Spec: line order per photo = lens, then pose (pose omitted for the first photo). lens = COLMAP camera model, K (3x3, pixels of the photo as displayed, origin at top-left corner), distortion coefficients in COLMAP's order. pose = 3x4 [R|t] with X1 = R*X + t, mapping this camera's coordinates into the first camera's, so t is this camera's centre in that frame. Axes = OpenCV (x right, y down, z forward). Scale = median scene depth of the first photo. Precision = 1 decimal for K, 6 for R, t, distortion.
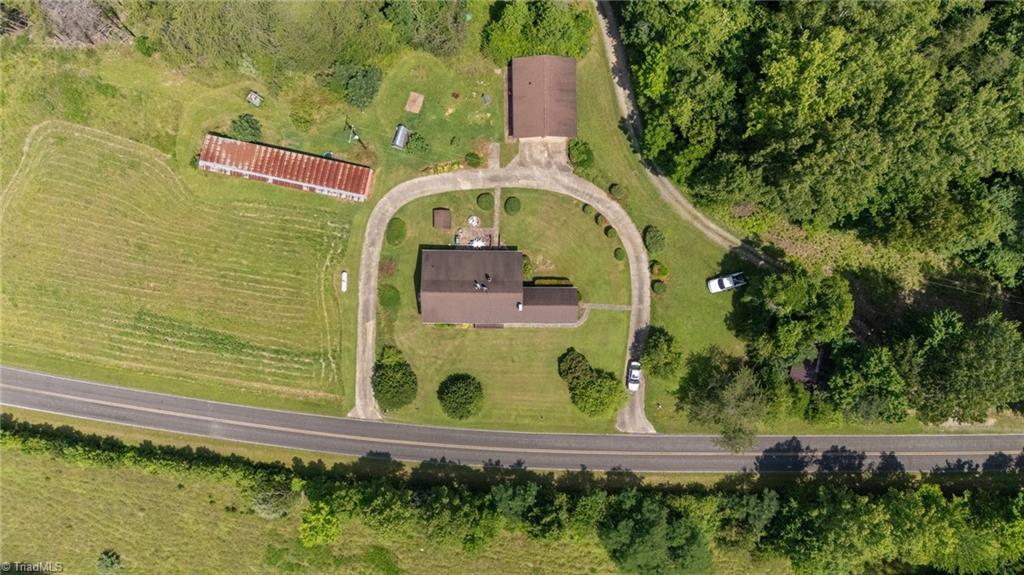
lens RADIAL K [[725.3, 0, 511.8], [0, 725.3, 287.9], [0, 0, 1]] dist [-0.005683, -0.001307]
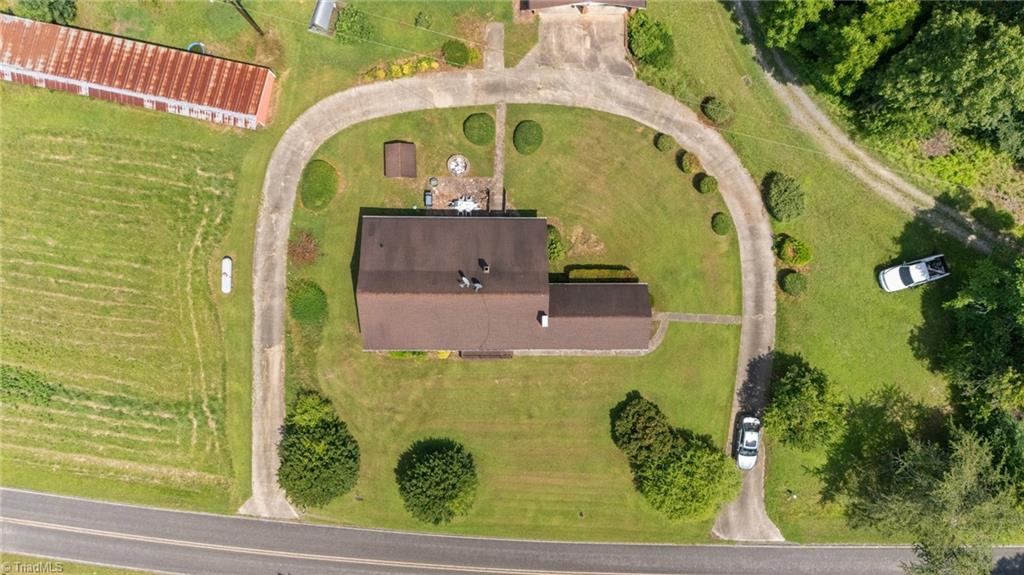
lens RADIAL K [[725.3, 0, 512.6], [0, 725.3, 287.4], [0, 0, 1]] dist [-0.005683, -0.001307]
pose [[0.999981, -0.005445, -0.002956, -0.009680], [0.005435, 0.999980, -0.003349, 0.003506], [0.002974, 0.003333, 0.999990, 0.444282]]
